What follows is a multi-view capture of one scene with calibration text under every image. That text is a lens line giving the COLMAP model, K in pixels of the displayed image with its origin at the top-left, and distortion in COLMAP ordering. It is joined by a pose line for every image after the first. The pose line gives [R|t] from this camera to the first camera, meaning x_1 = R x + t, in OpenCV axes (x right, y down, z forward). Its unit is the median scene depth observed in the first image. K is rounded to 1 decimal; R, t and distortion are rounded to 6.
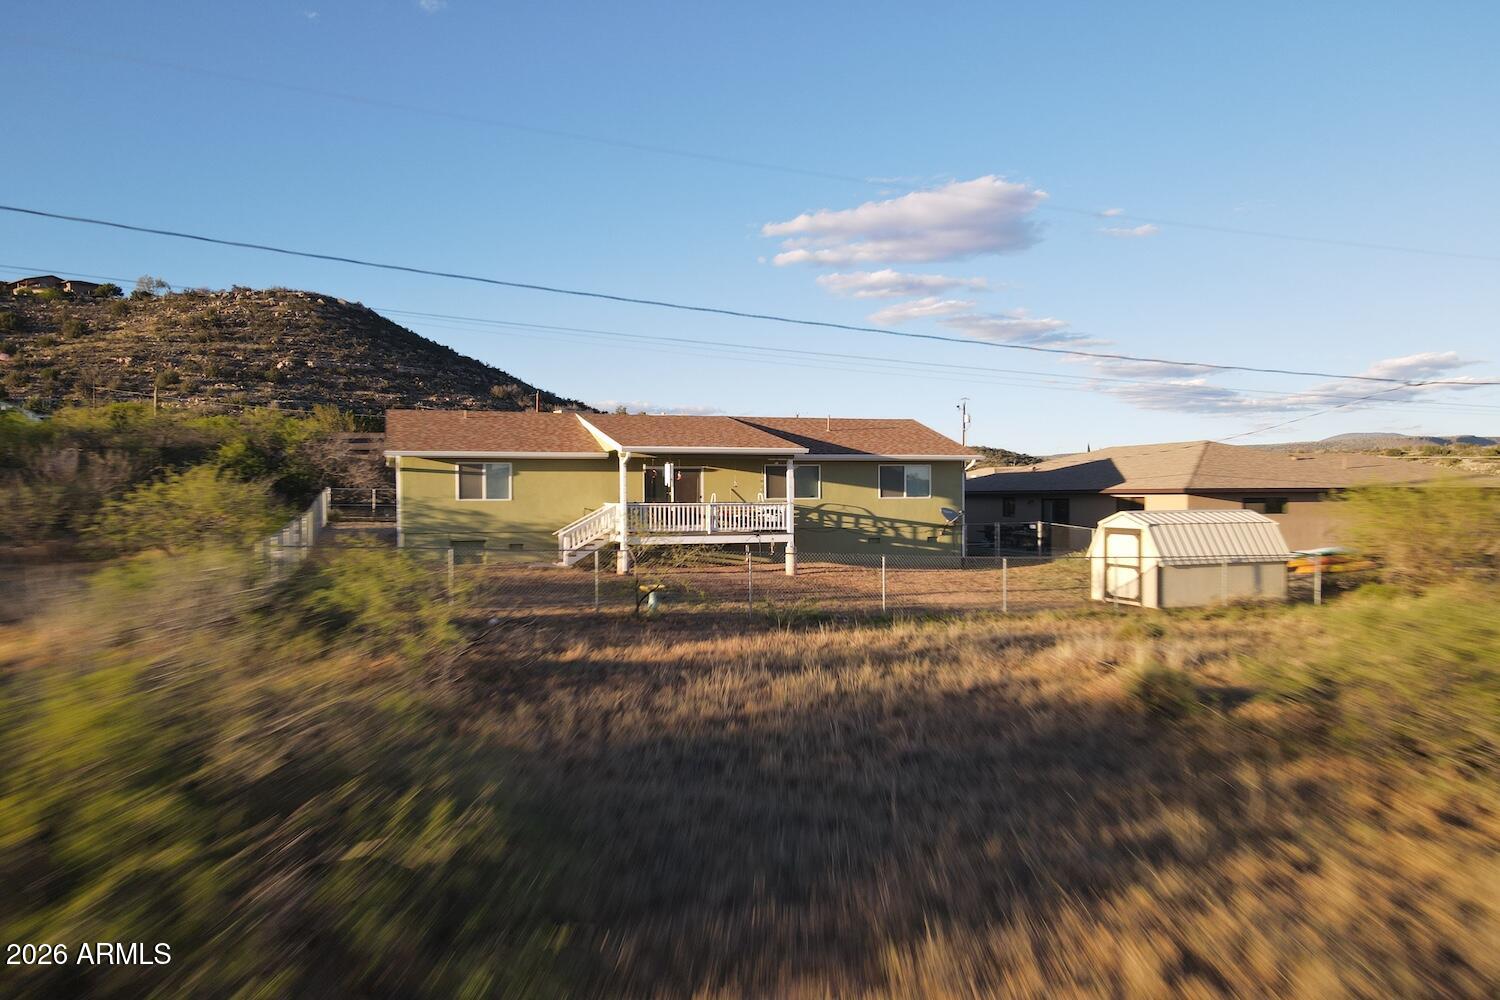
lens RADIAL K [[1094.6, 0, 744.5], [0, 1094.6, 513.7], [0, 0, 1]] dist [0.006600, 0.008574]
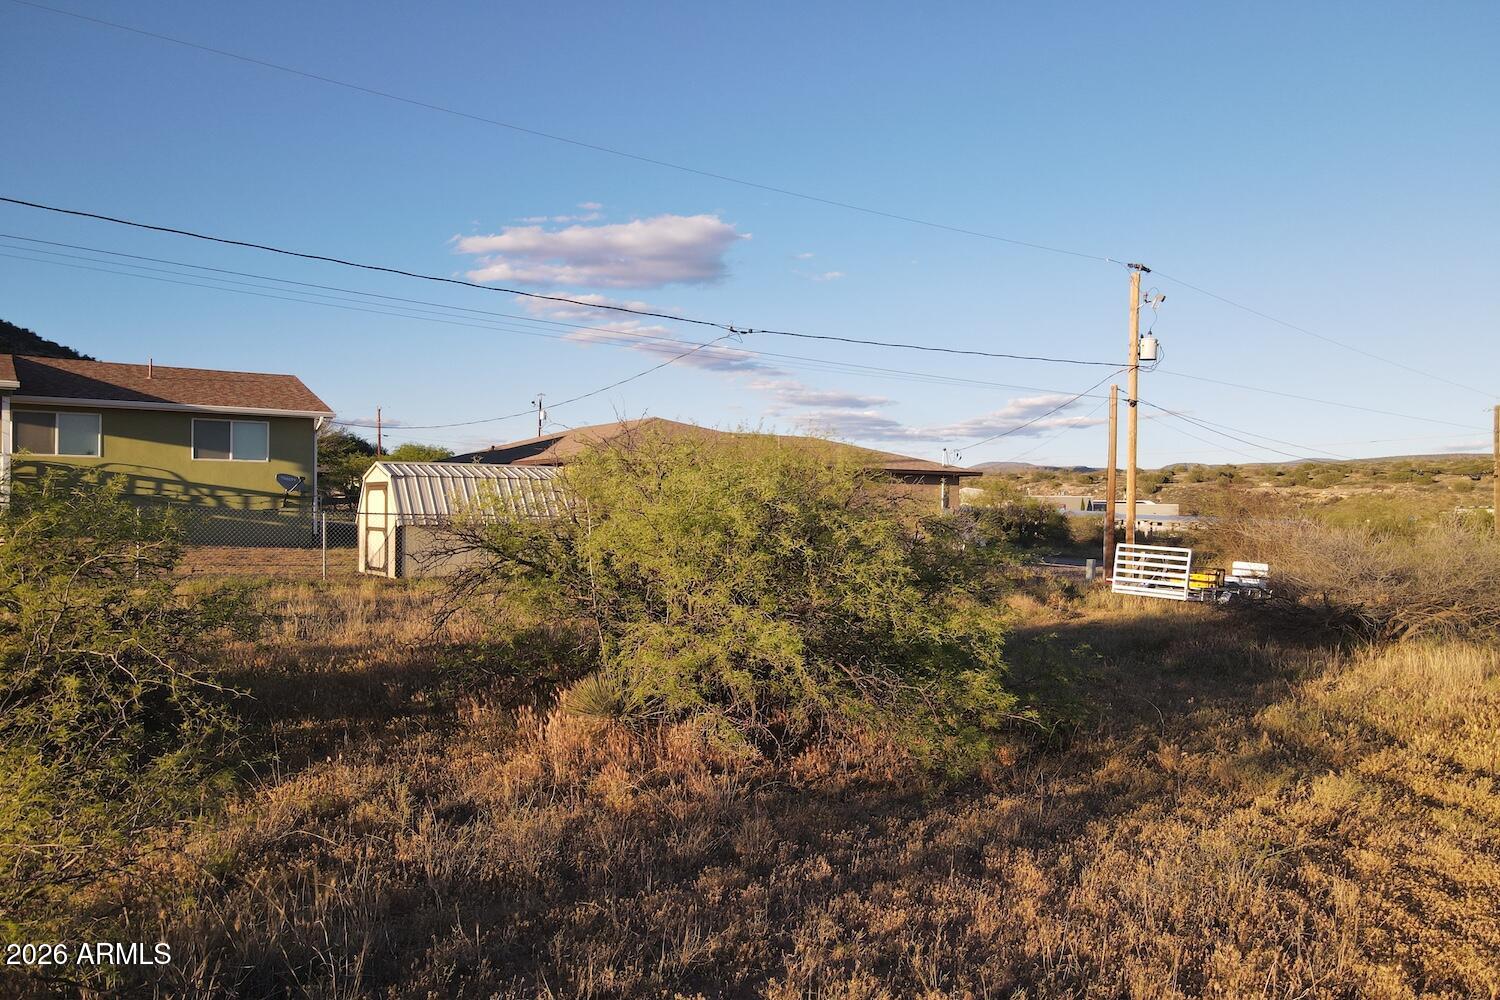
lens RADIAL K [[1094.6, 0, 750.2], [0, 1094.6, 513.6], [0, 0, 1]] dist [0.006600, 0.008574]
pose [[0.959365, 0.012695, 0.281883, 0.261381], [-0.007841, 0.999801, -0.018343, 0.033817], [-0.282060, 0.015387, 0.959273, 0.100144]]
